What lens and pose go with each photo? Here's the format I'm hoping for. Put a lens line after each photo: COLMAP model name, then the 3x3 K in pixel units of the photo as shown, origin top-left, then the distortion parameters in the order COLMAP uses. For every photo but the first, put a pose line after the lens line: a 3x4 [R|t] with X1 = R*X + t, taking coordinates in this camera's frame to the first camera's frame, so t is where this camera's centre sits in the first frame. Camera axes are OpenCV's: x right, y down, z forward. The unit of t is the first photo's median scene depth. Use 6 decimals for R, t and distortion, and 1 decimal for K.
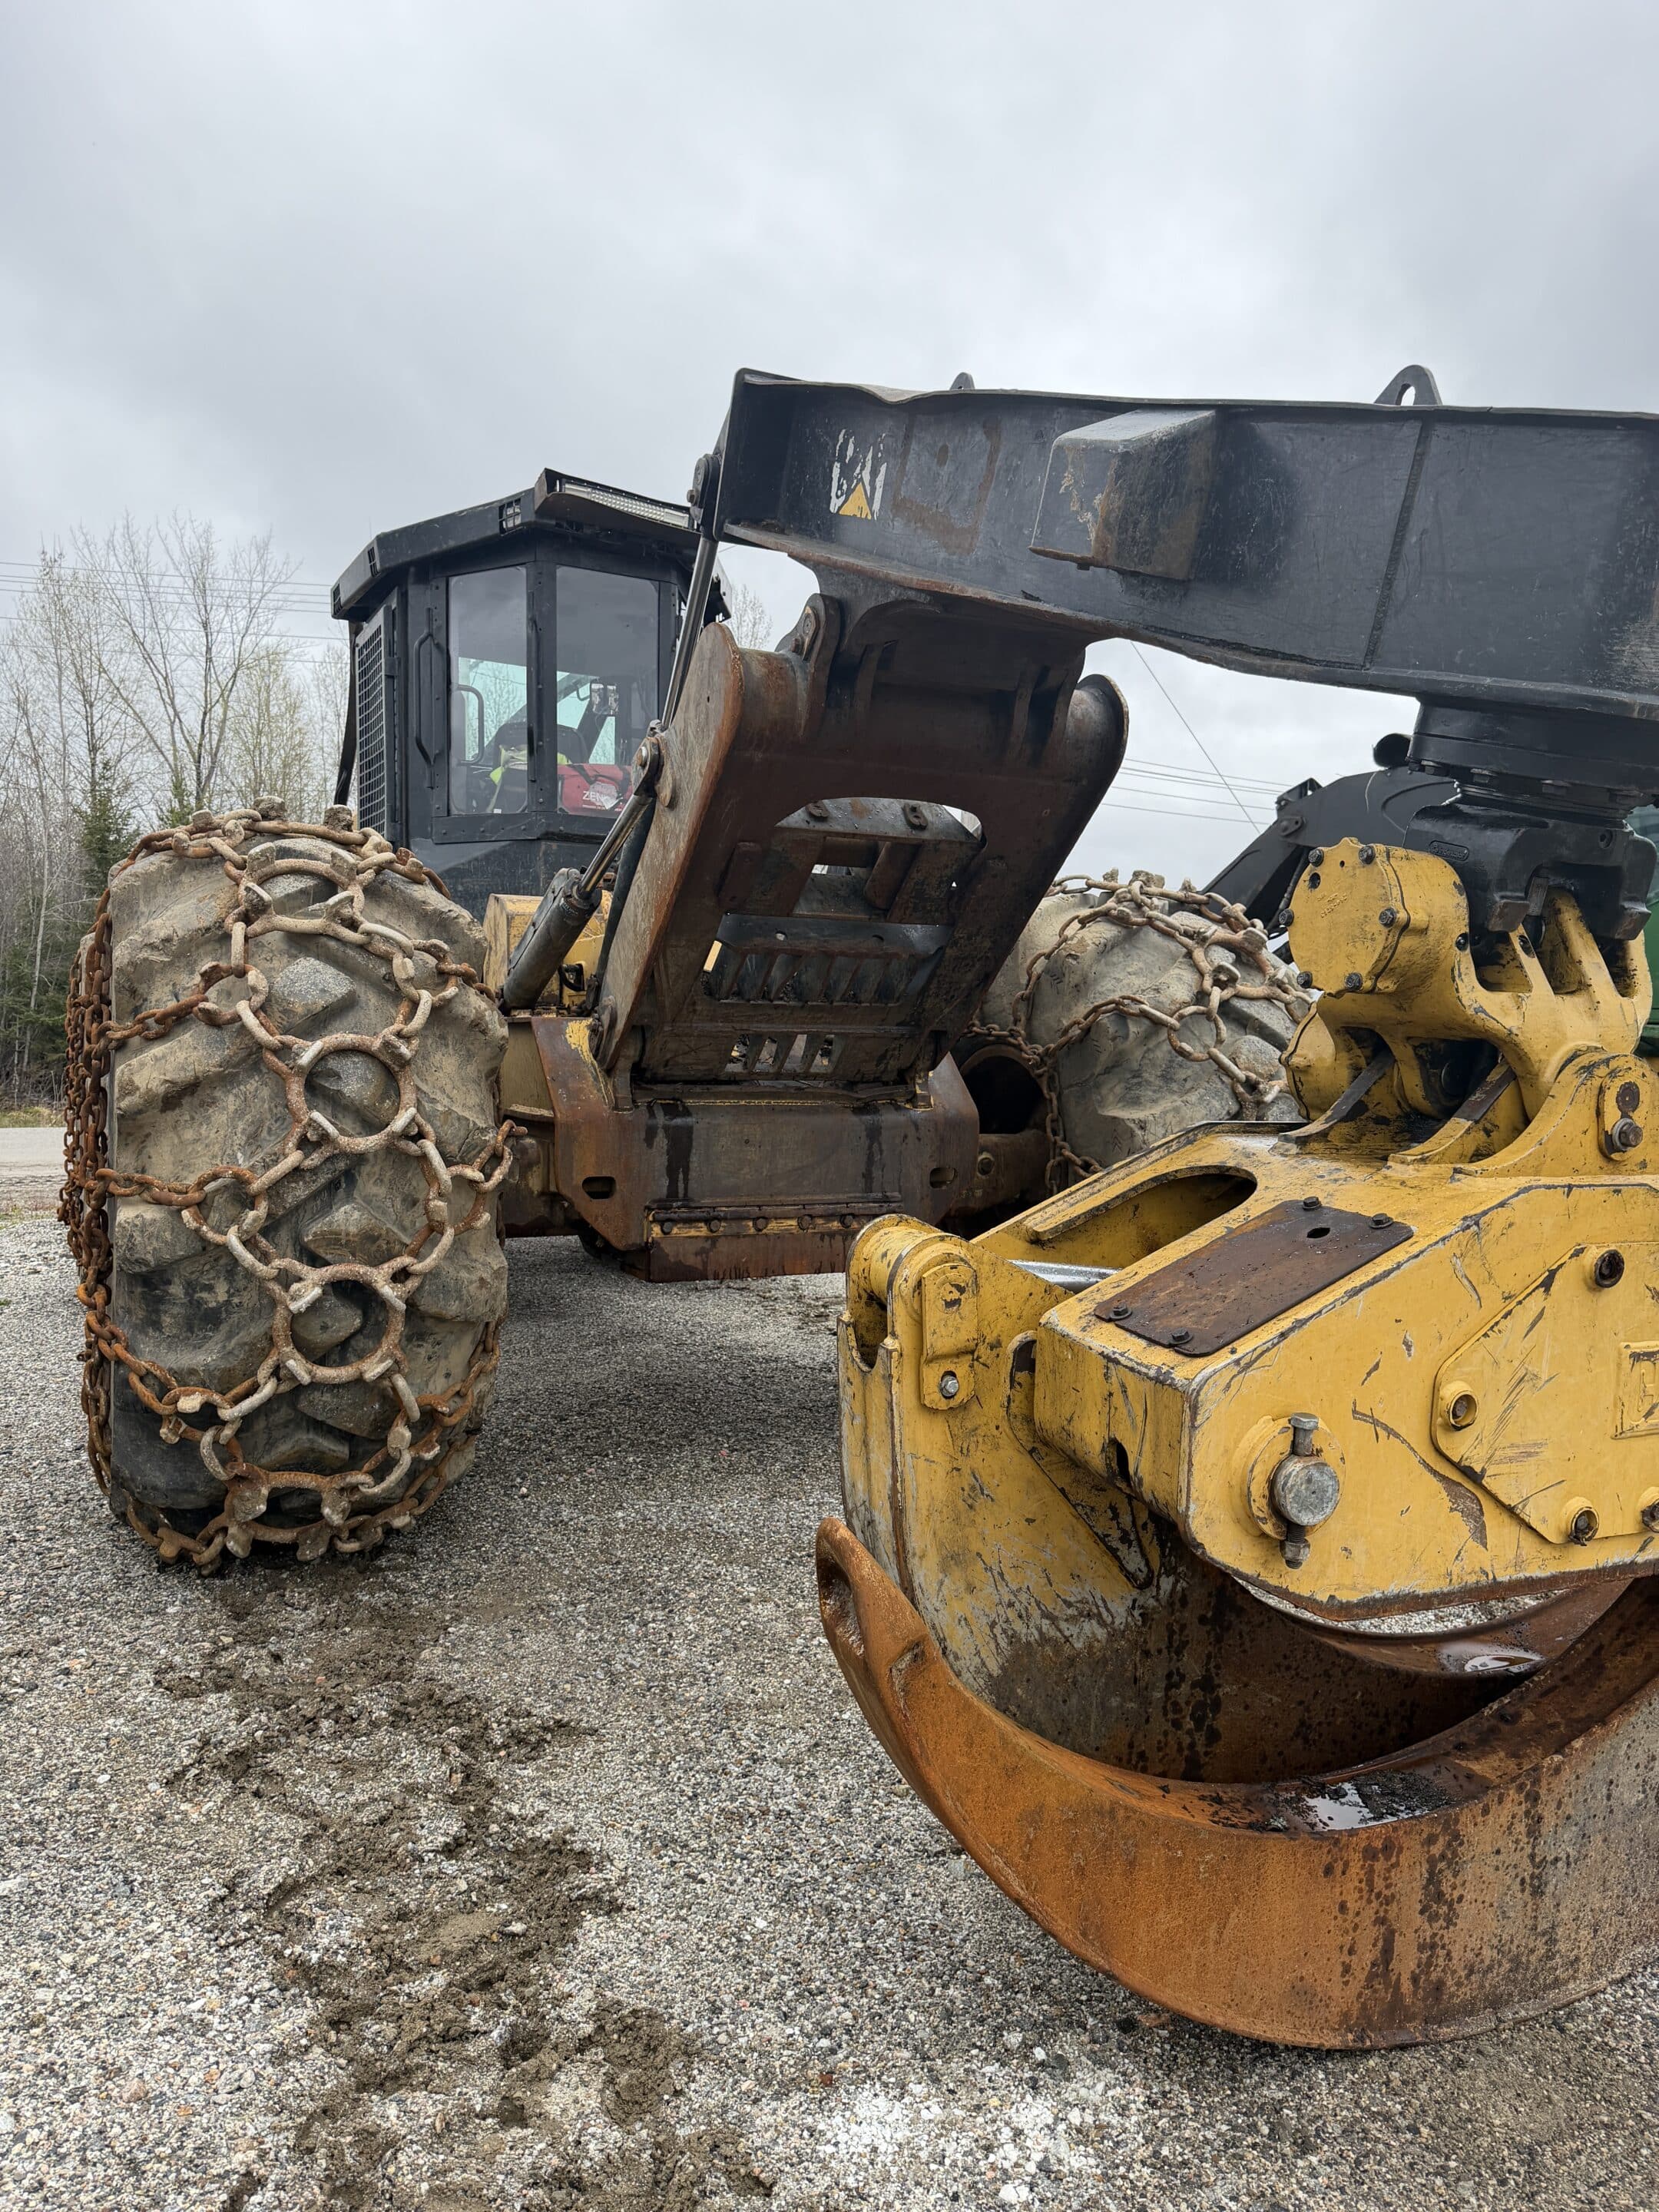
lens RADIAL K [[1520.4, 0, 823.1], [0, 1520.4, 1125.5], [0, 0, 1]] dist [0.047523, -0.004326]
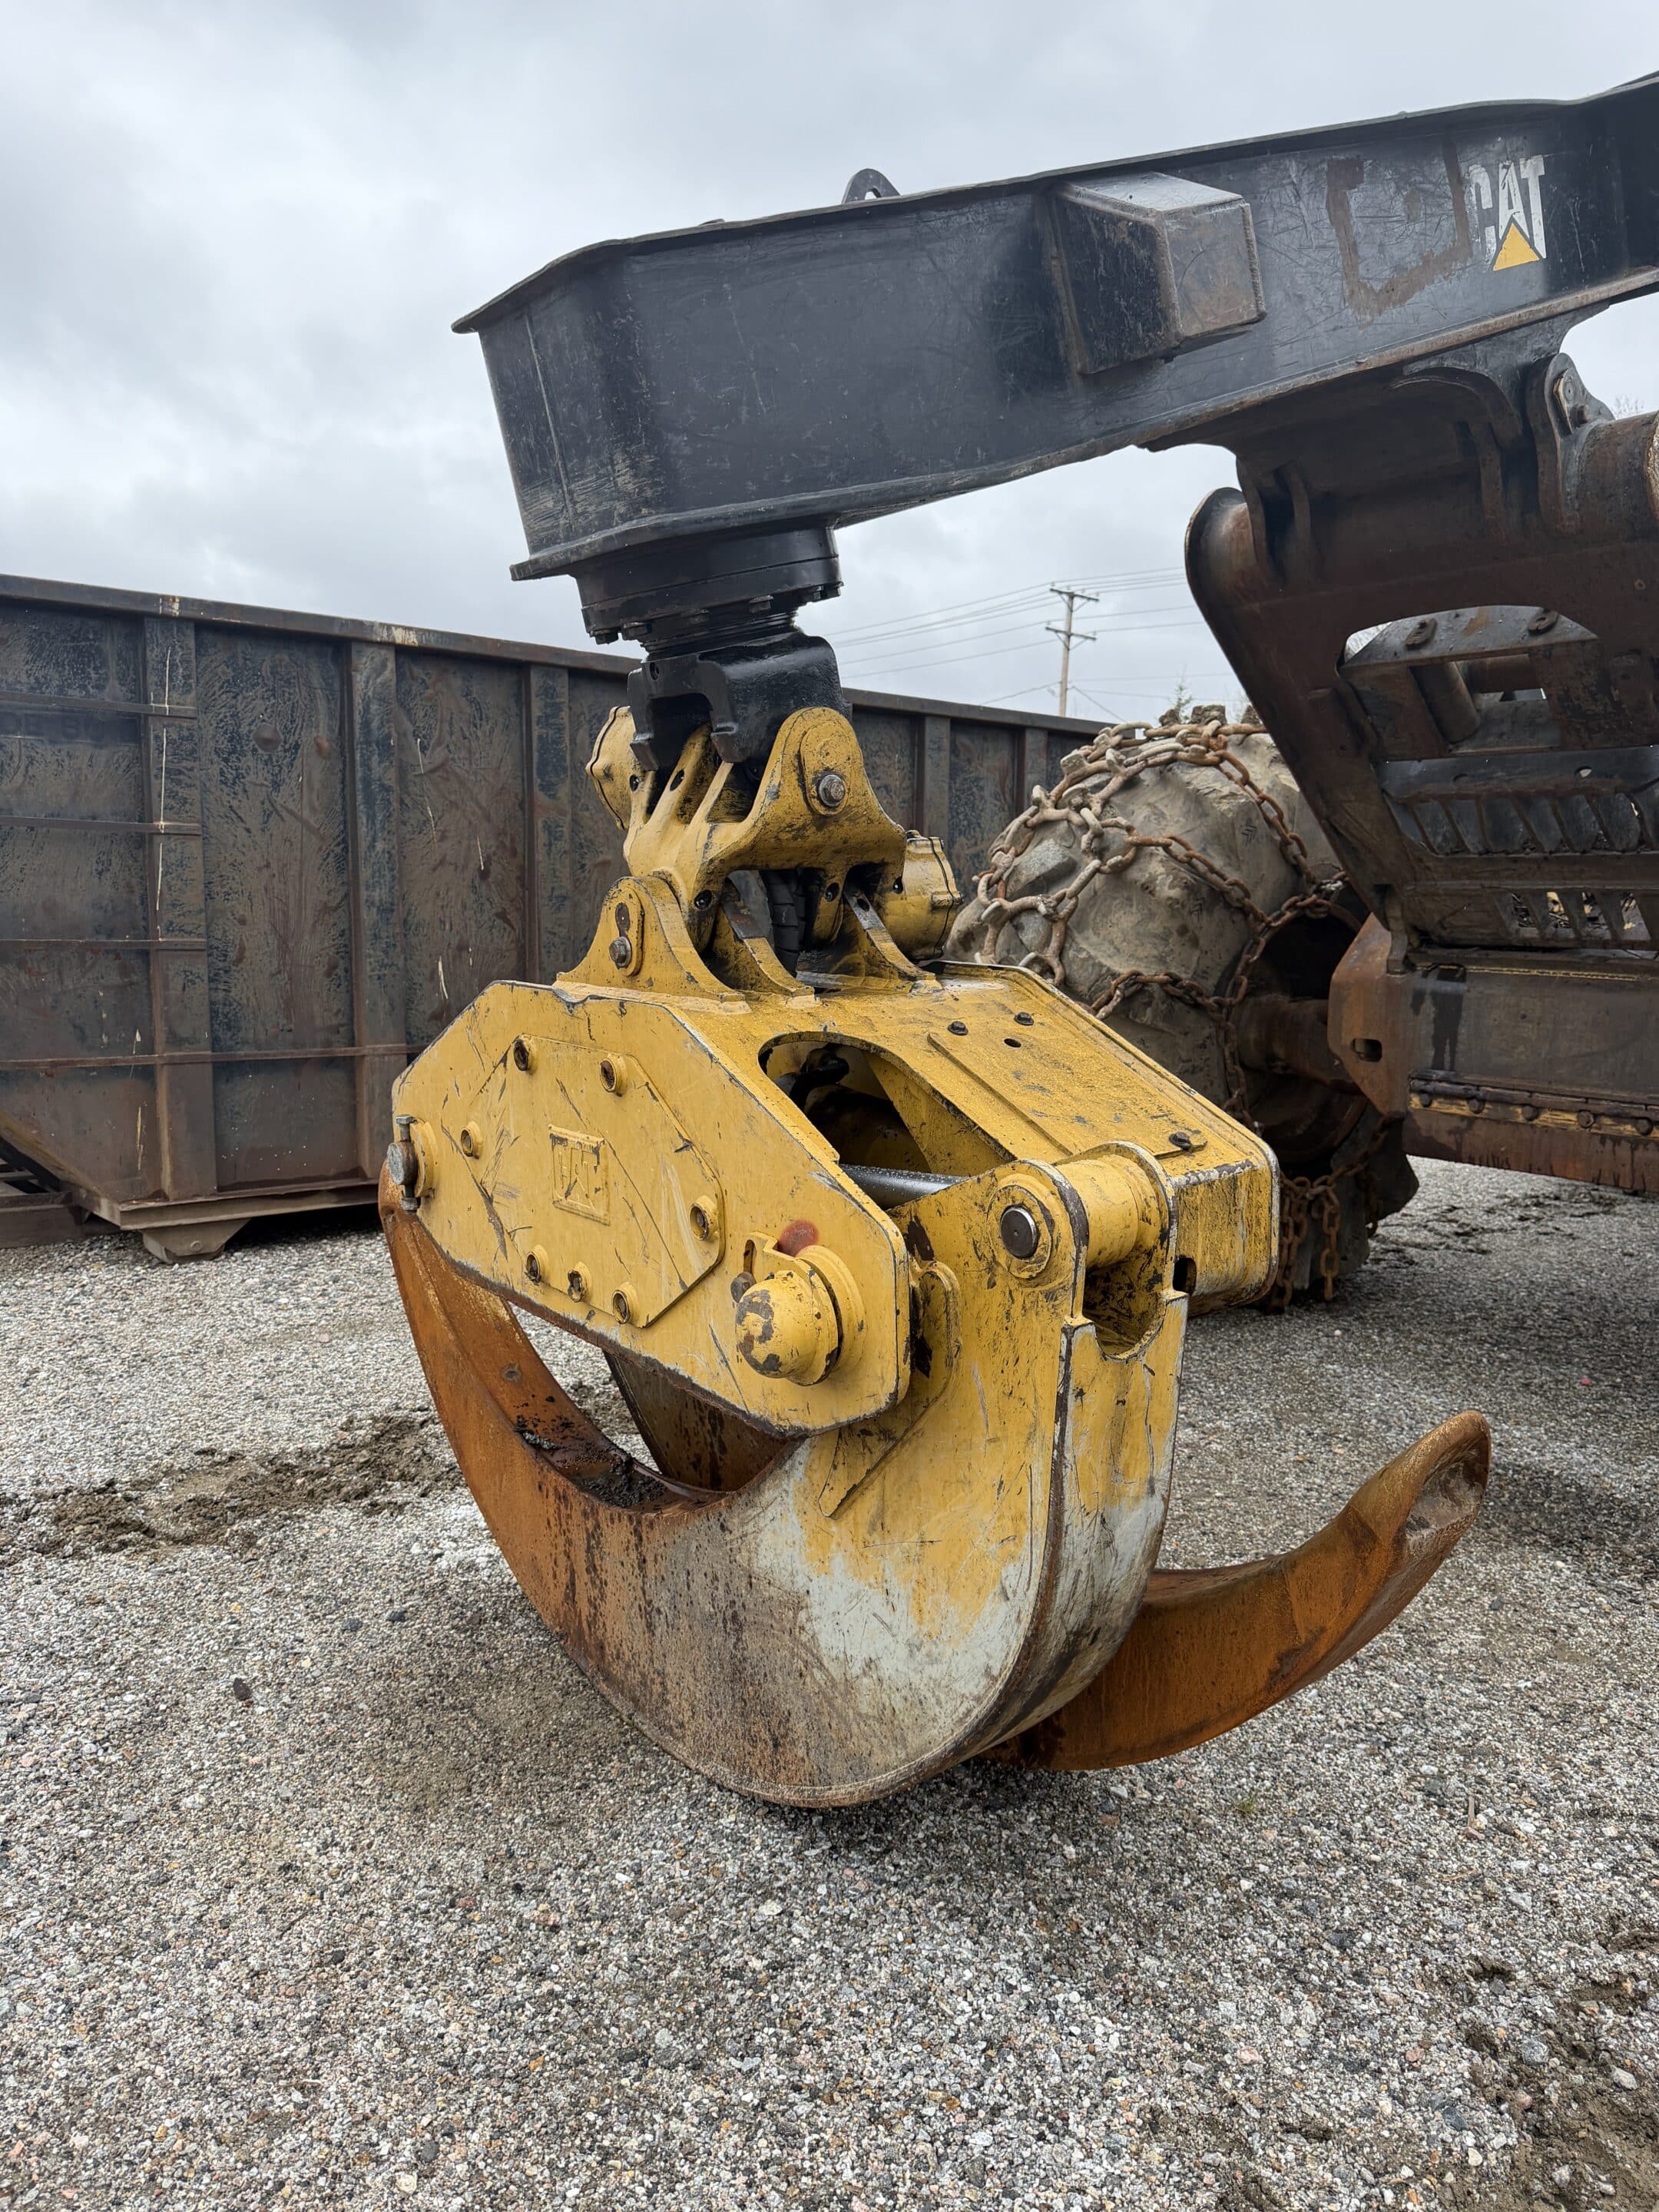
lens RADIAL K [[1520.4, 0, 820.7], [0, 1520.4, 1095.4], [0, 0, 1]] dist [0.047523, -0.004326]
pose [[0.220817, 0.111593, -0.968910, 0.737715], [-0.069531, 0.992706, 0.098487, -0.003525], [0.972834, 0.045621, 0.226966, 0.412445]]
